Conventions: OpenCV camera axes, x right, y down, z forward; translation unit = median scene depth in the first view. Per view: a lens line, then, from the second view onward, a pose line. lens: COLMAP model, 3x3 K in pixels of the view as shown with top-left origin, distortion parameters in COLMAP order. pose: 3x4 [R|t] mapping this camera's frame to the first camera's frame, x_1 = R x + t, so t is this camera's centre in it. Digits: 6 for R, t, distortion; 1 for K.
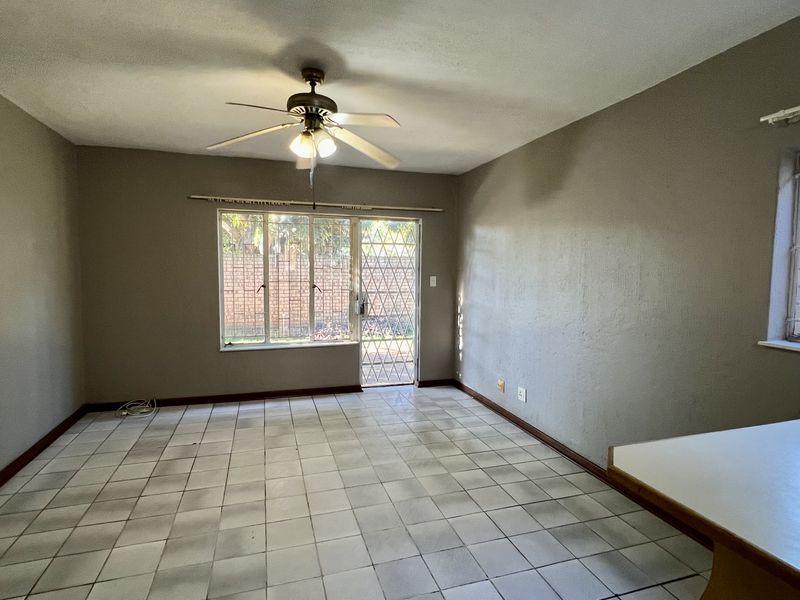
lens RADIAL K [[426.2, 0, 396.9], [0, 426.2, 298.4], [0, 0, 1]] dist [0.000529, -0.000478]
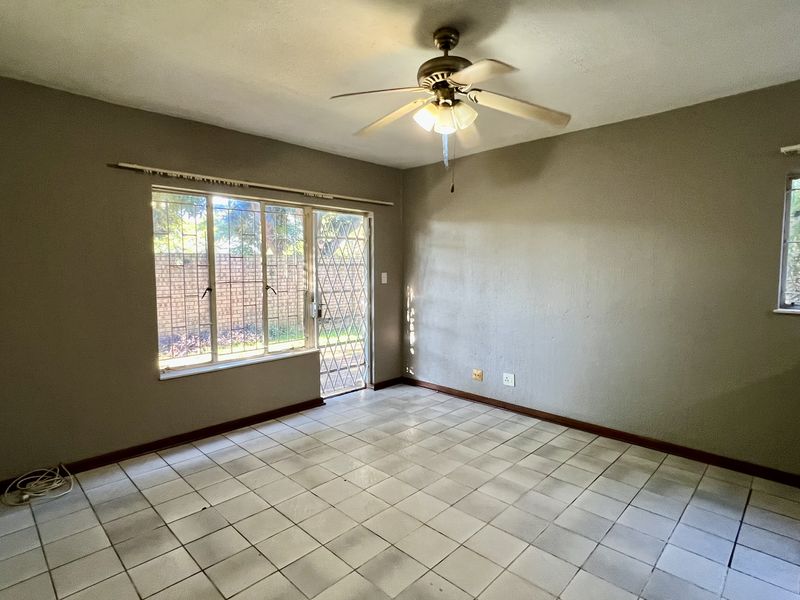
lens RADIAL K [[426.2, 0, 397.4], [0, 426.2, 298.3], [0, 0, 1]] dist [0.000529, -0.000478]
pose [[0.880579, -0.048915, 0.471368, -0.403401], [0.047953, 0.998751, 0.014061, -0.007232], [-0.471466, 0.010222, 0.881825, 0.163706]]
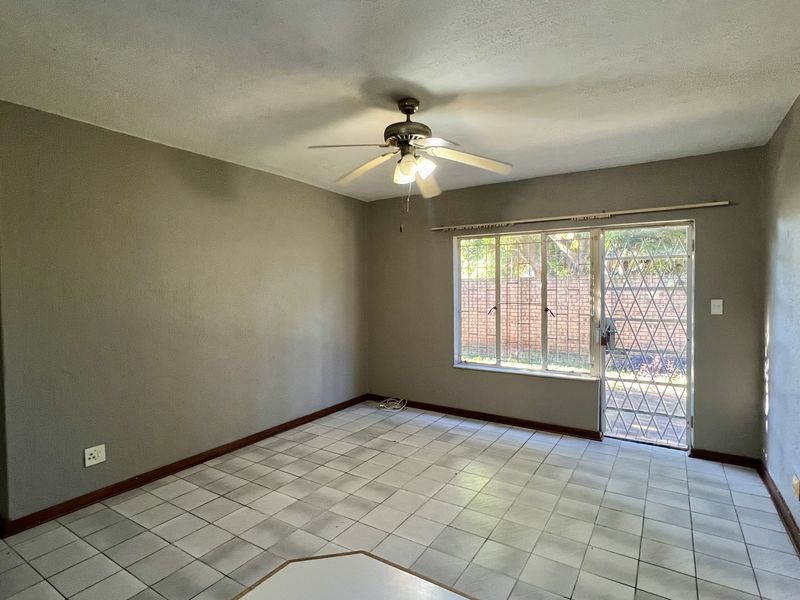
lens RADIAL K [[426.2, 0, 397.0], [0, 426.2, 298.2], [0, 0, 1]] dist [0.000529, -0.000478]
pose [[0.642348, 0.004467, -0.766400, 0.330022], [-0.046951, 0.998334, -0.033532, -0.007905], [0.764974, 0.057522, 0.641488, 0.188434]]
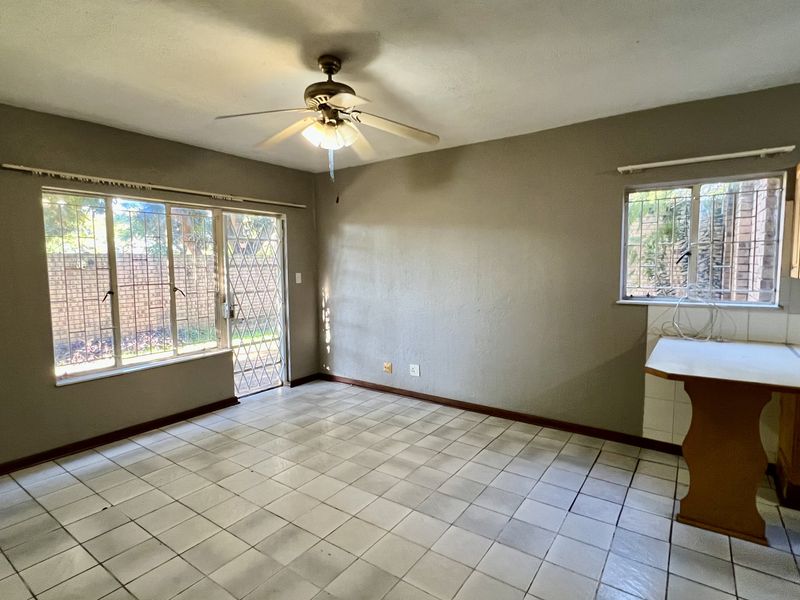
lens RADIAL K [[426.2, 0, 396.6], [0, 426.2, 297.2], [0, 0, 1]] dist [0.000529, -0.000478]
pose [[0.797010, -0.066664, 0.600275, -0.388300], [0.065095, 0.997582, 0.024357, -0.005656], [-0.600448, 0.019662, 0.799422, 0.083400]]
